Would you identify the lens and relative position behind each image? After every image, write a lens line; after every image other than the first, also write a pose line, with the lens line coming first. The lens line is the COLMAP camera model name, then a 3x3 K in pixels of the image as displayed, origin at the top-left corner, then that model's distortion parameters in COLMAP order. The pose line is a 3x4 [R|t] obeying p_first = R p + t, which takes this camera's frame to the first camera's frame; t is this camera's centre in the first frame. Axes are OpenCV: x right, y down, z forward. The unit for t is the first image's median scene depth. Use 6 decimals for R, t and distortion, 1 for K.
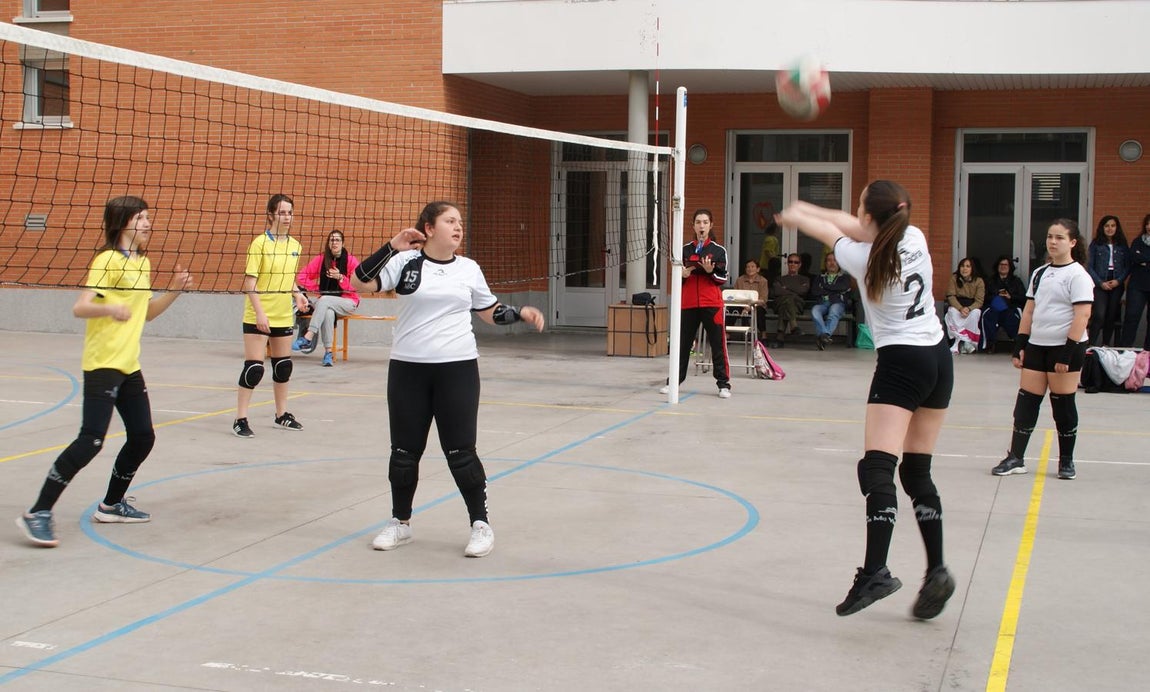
lens RADIAL K [[1567.7, 0, 557.6], [0, 1567.7, 323.6], [0, 0, 1]] dist [-0.003004, 0.000000]
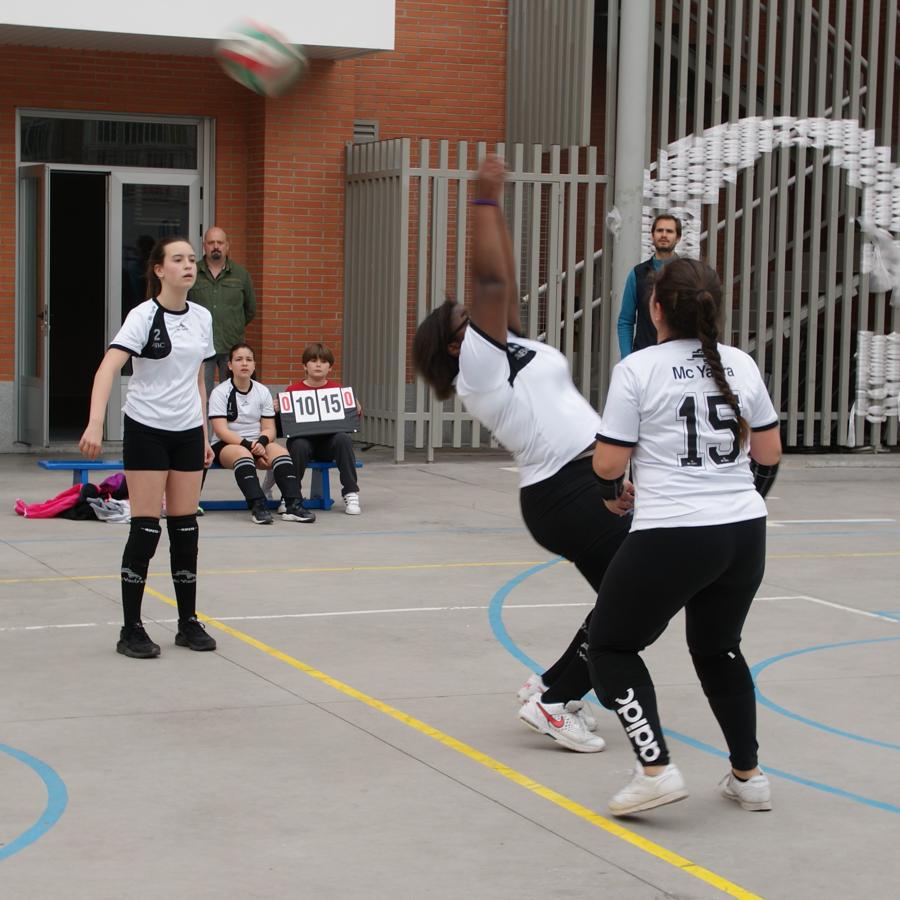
lens RADIAL K [[2509.1, 0, 438.2], [0, 2509.1, 459.0], [0, 0, 1]] dist [0.194954, 0.000000]
pose [[0.769008, -0.040012, 0.637986, -0.166722], [0.026455, 0.999176, 0.030778, -0.006418], [-0.638692, -0.006791, 0.769433, 0.069319]]
